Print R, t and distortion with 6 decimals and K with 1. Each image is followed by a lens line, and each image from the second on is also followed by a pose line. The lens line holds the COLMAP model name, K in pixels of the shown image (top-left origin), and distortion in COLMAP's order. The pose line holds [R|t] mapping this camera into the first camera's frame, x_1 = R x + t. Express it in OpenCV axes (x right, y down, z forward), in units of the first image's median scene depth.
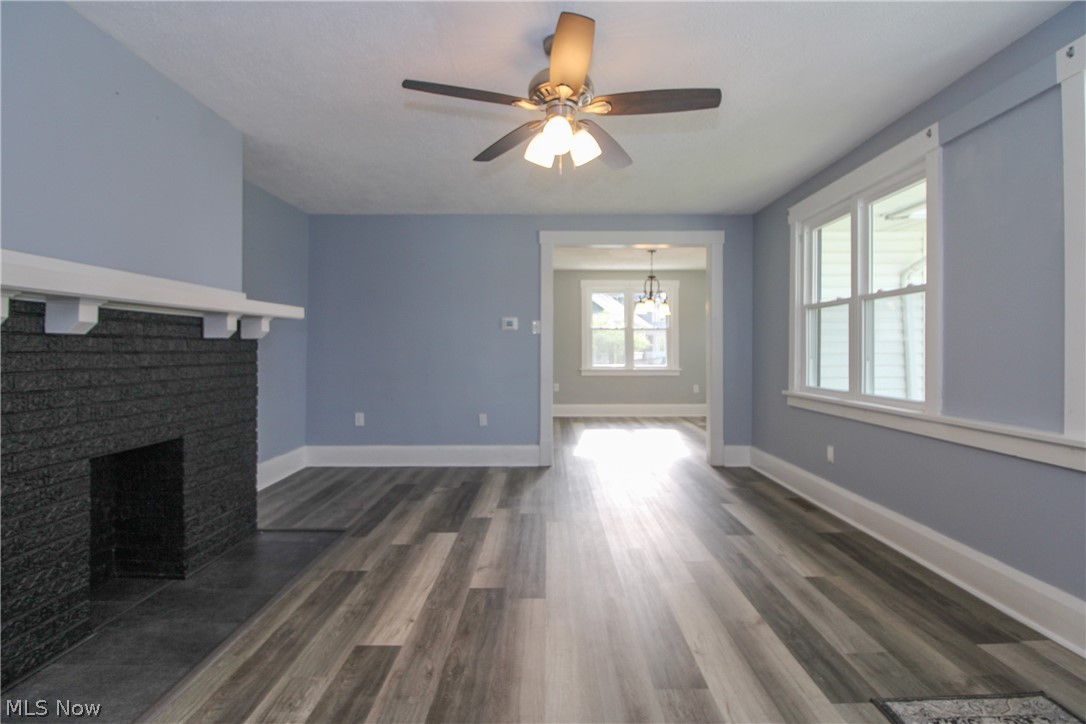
lens RADIAL K [[512.5, 0, 549.3], [0, 512.5, 352.2], [0, 0, 1]] dist [-0.003563, -0.010092]
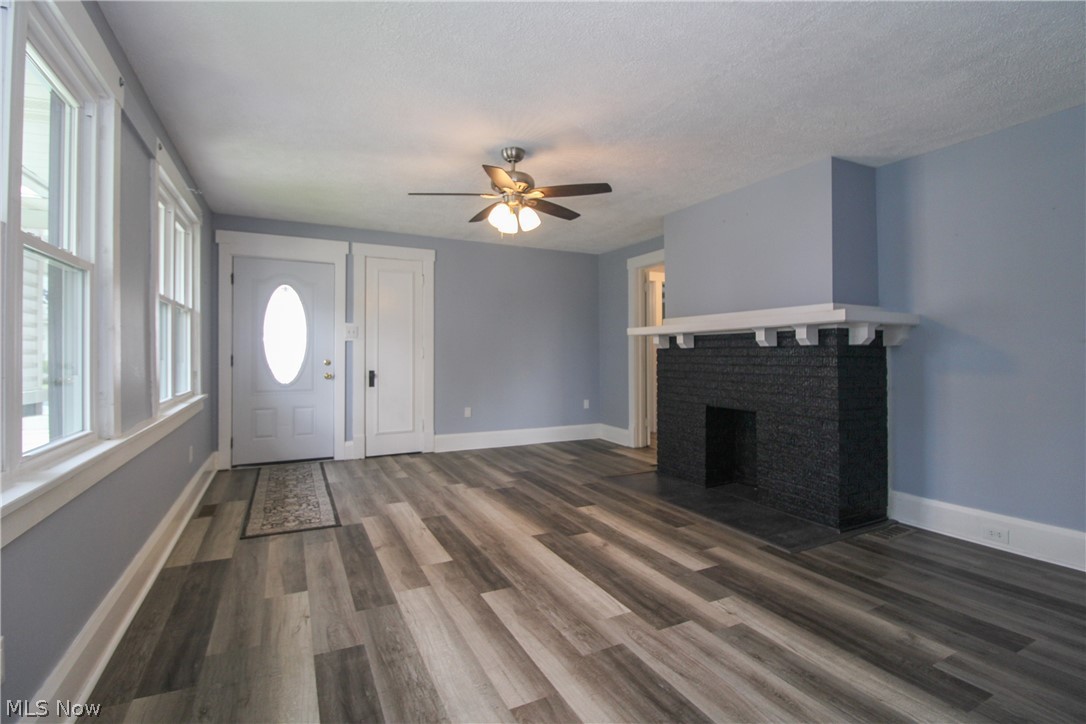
lens RADIAL K [[512.5, 0, 554.7], [0, 512.5, 351.8], [0, 0, 1]] dist [-0.003563, -0.010092]
pose [[-0.886408, 0.000398, -0.462905, 0.528139], [0.000483, 1.000000, -0.000066, -0.013736], [0.462905, -0.000282, -0.886408, 2.069239]]
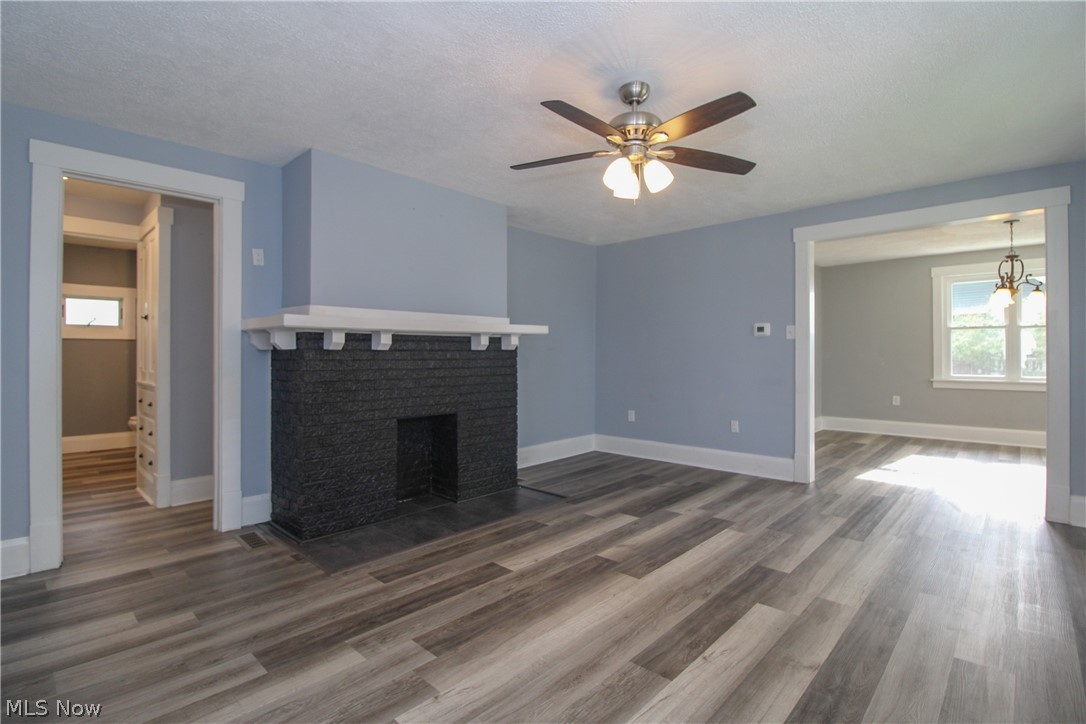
lens RADIAL K [[512.5, 0, 545.4], [0, 512.5, 357.8], [0, 0, 1]] dist [-0.003563, -0.010092]
pose [[0.728720, 0.003843, -0.684801, 0.564276], [-0.000996, 0.999989, 0.004553, -0.012169], [0.684811, -0.002636, 0.728716, 0.030976]]
